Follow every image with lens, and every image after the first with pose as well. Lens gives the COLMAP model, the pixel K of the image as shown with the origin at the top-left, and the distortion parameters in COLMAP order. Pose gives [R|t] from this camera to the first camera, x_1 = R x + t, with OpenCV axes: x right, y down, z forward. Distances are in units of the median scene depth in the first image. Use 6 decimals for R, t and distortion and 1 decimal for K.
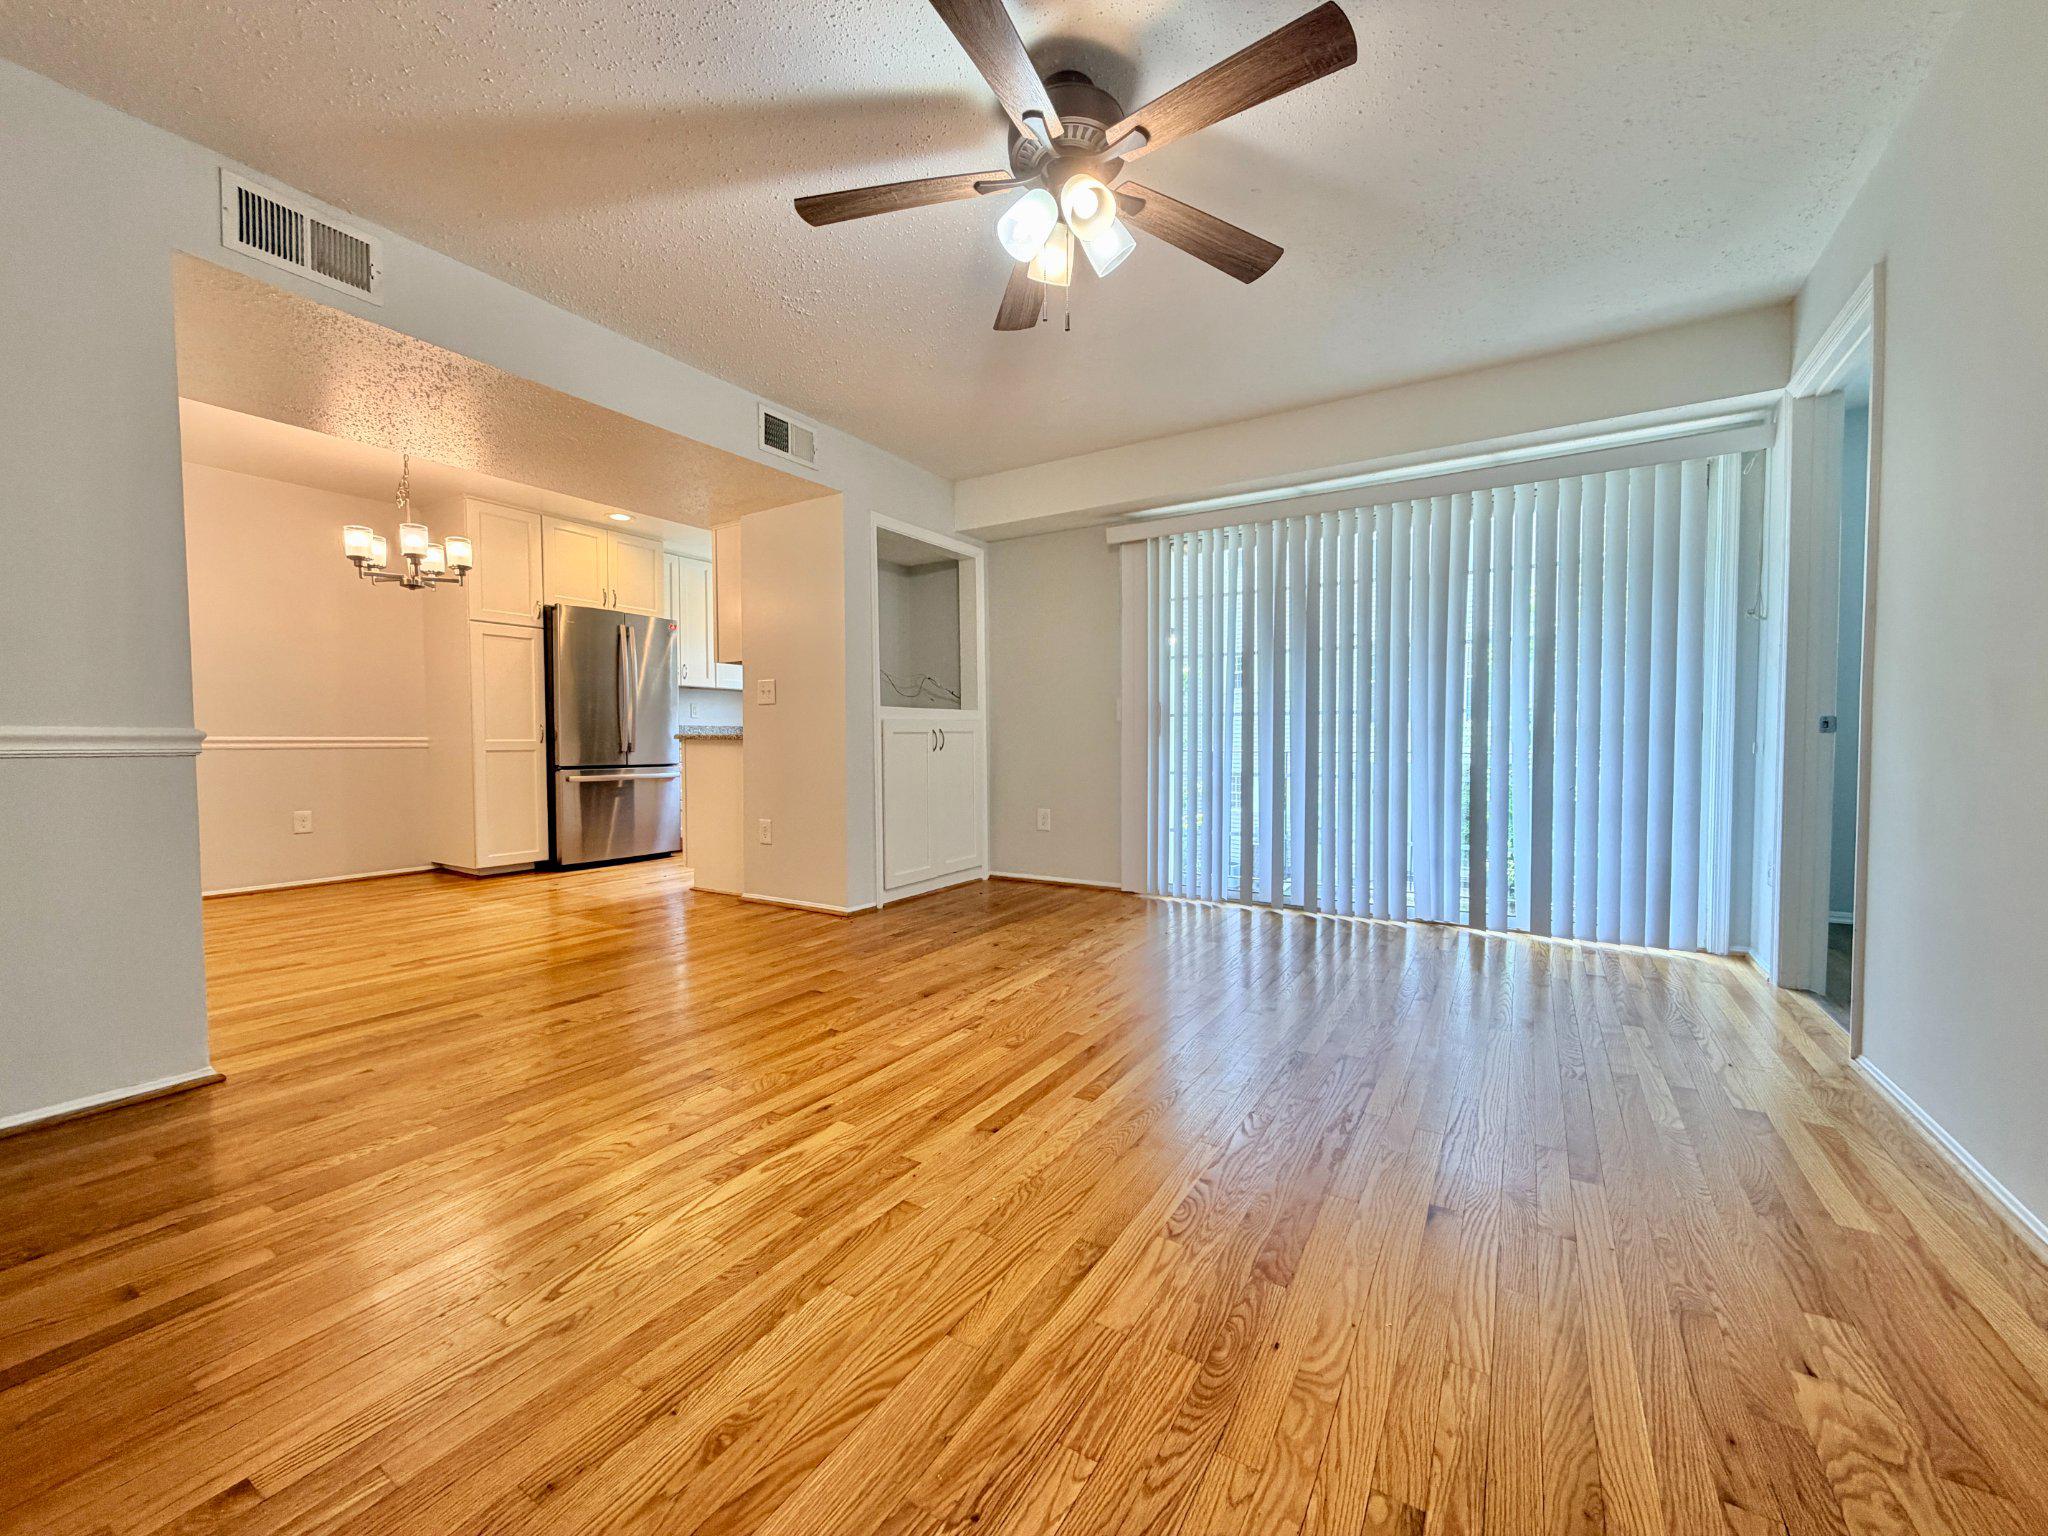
lens RADIAL K [[817.0, 0, 1018.3], [0, 817.0, 771.0], [0, 0, 1]] dist [0.000356, 0.000417]
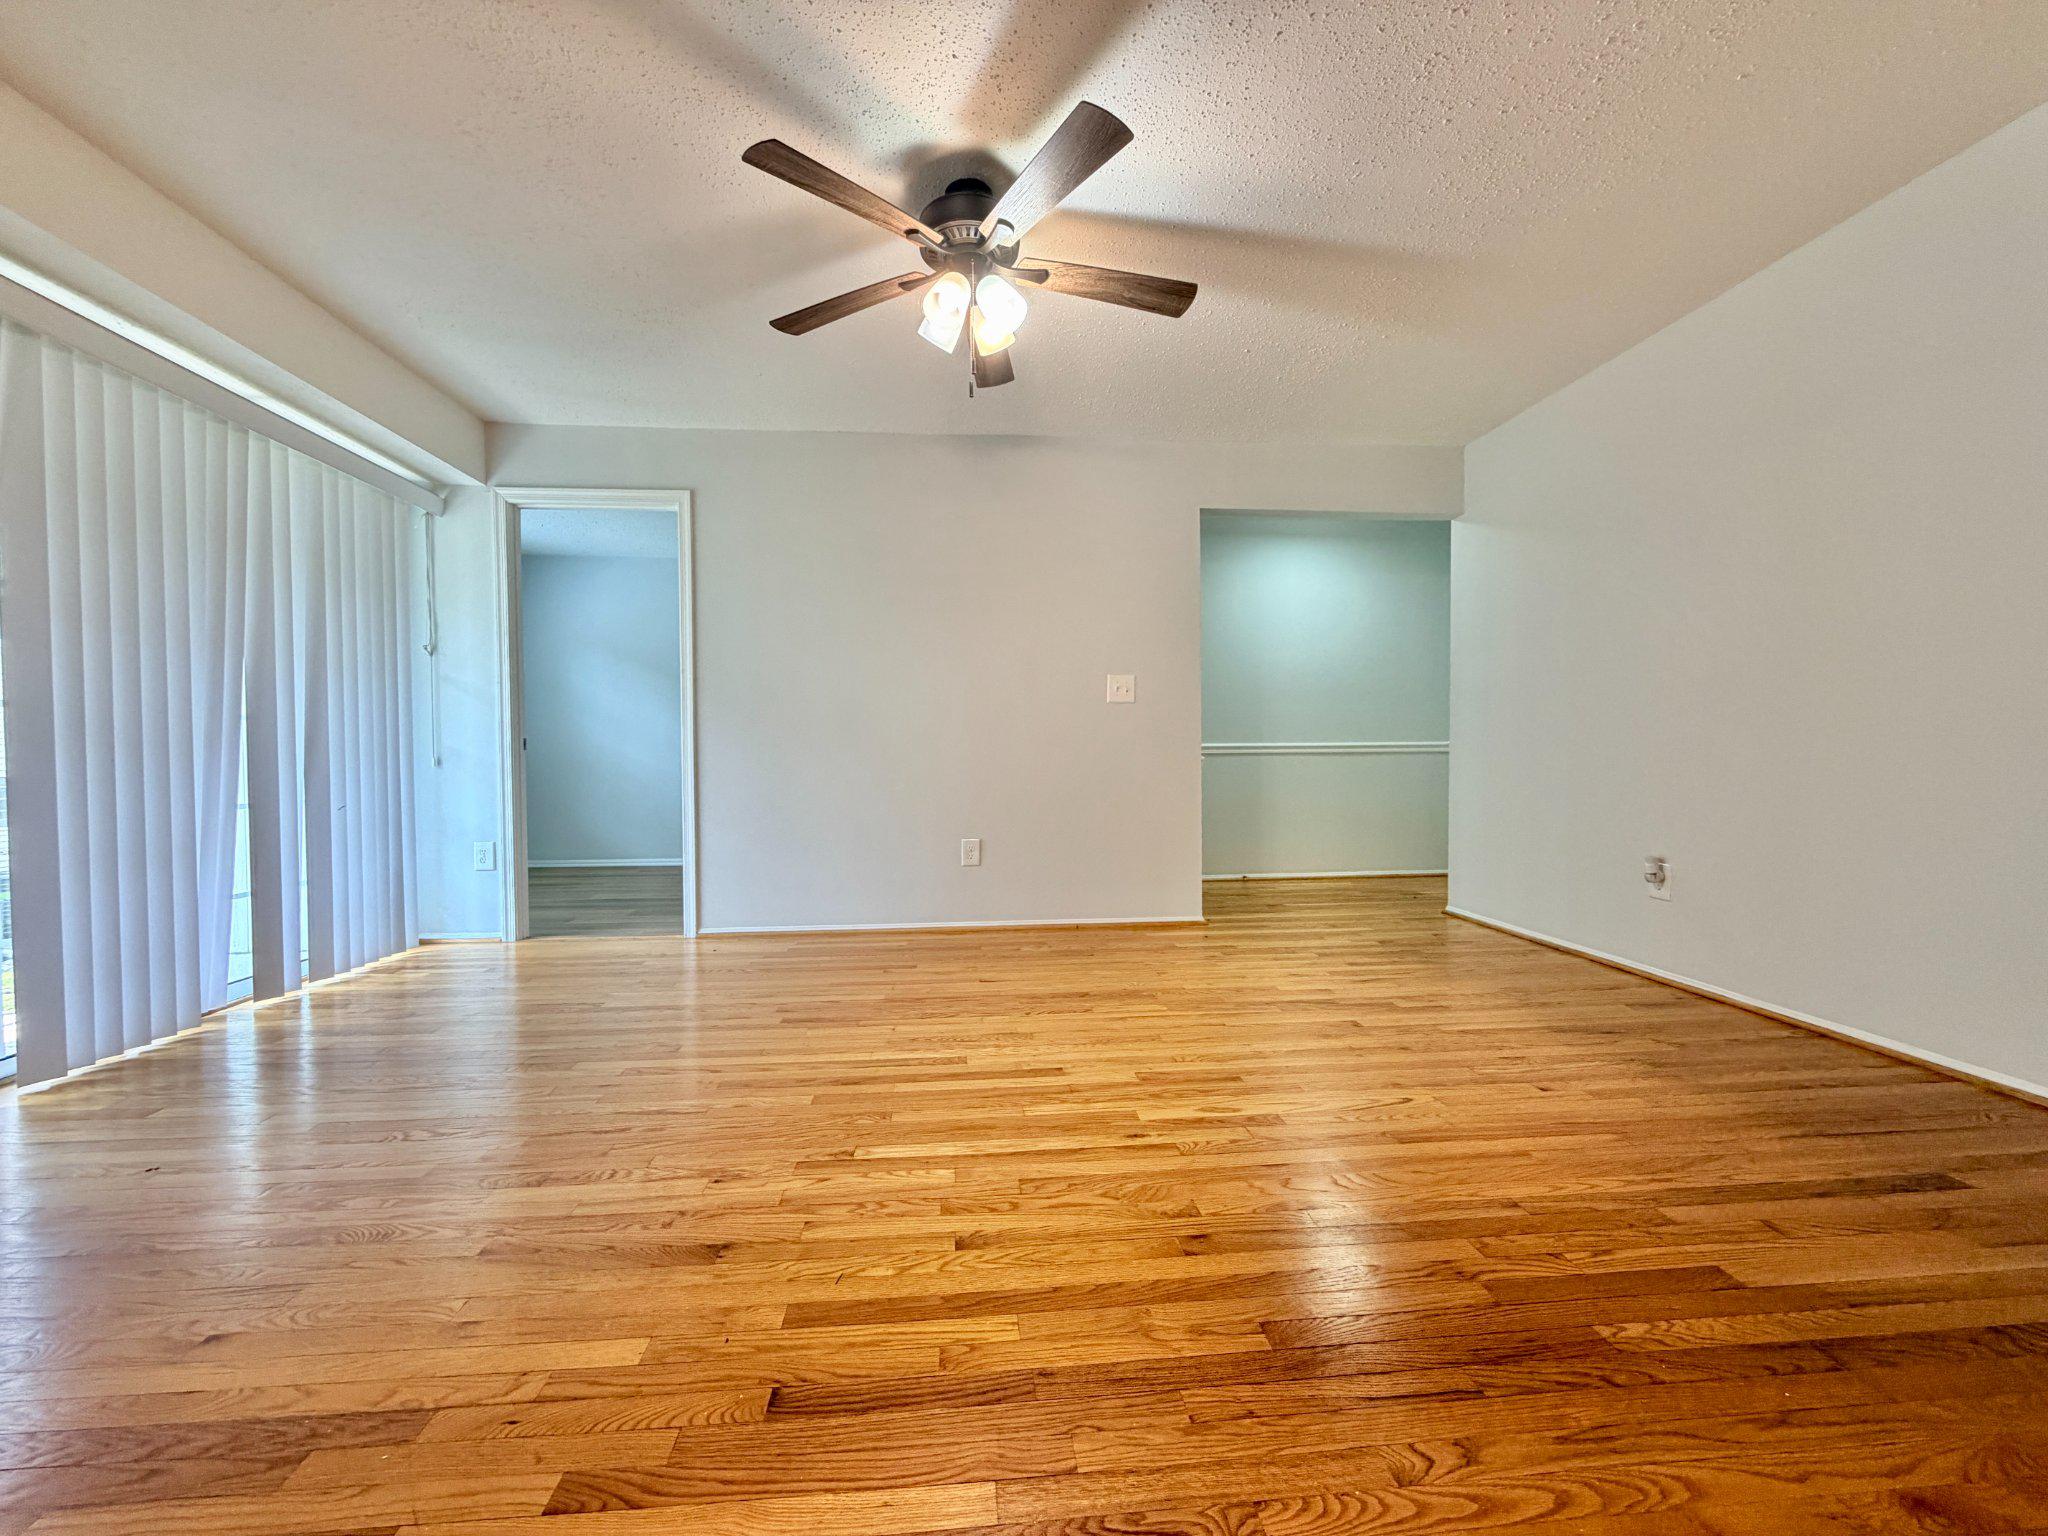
lens RADIAL K [[817.0, 0, 1018.3], [0, 817.0, 771.0], [0, 0, 1]] dist [0.000356, 0.000417]
pose [[-0.597669, -0.008910, 0.801693, -0.849270], [0.038523, 0.998464, 0.039816, -0.046372], [-0.800817, 0.054681, -0.596408, 1.542634]]
